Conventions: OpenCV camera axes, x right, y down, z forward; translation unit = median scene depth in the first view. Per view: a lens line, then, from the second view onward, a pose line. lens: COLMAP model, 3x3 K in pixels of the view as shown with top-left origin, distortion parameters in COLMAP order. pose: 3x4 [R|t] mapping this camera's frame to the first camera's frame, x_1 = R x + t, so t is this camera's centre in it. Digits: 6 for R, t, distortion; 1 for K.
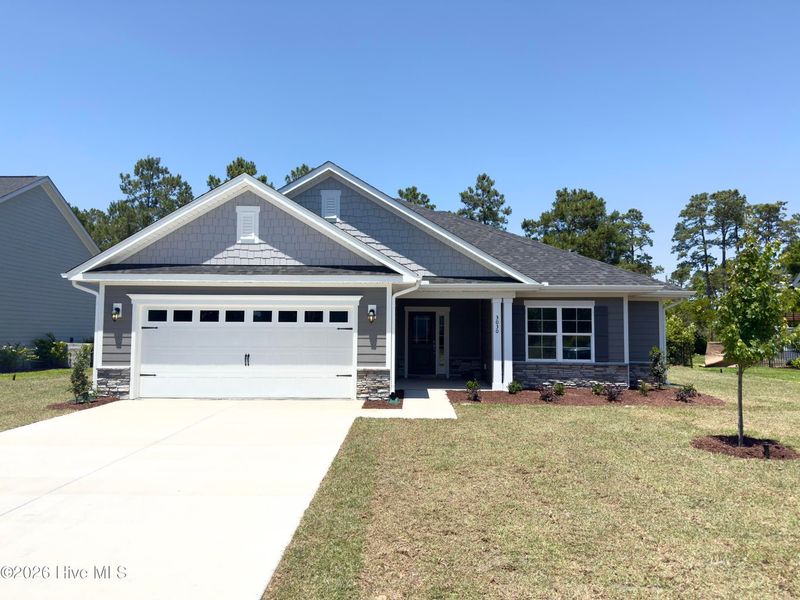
lens RADIAL K [[567.1, 0, 400.0], [0, 567.1, 300.0], [0, 0, 1]] dist [0.006316, -0.000108]
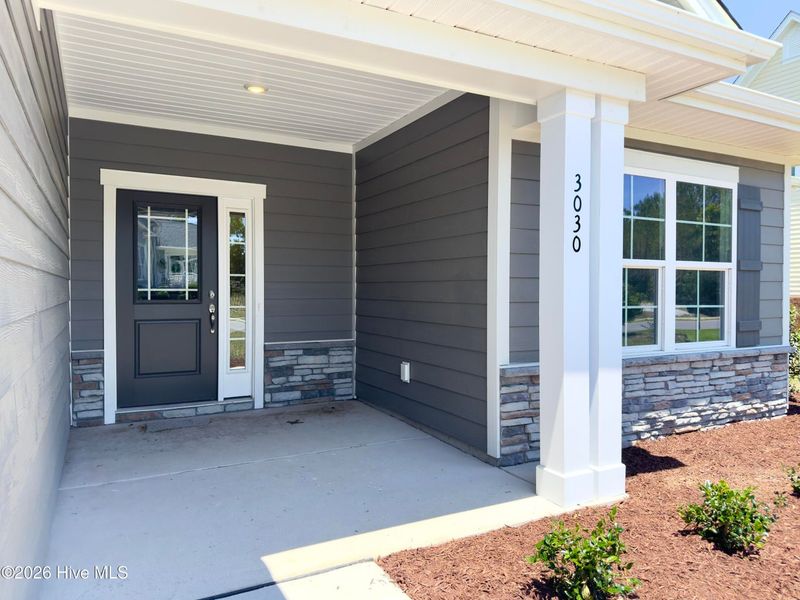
lens RADIAL K [[567.1, 0, 400.0], [0, 567.1, 300.0], [0, 0, 1]] dist [0.006316, -0.000108]
pose [[0.878204, -0.014373, 0.478070, 0.001579], [-0.023913, 0.996979, 0.073901, 0.041855], [-0.477688, -0.076332, 0.875207, 0.554880]]
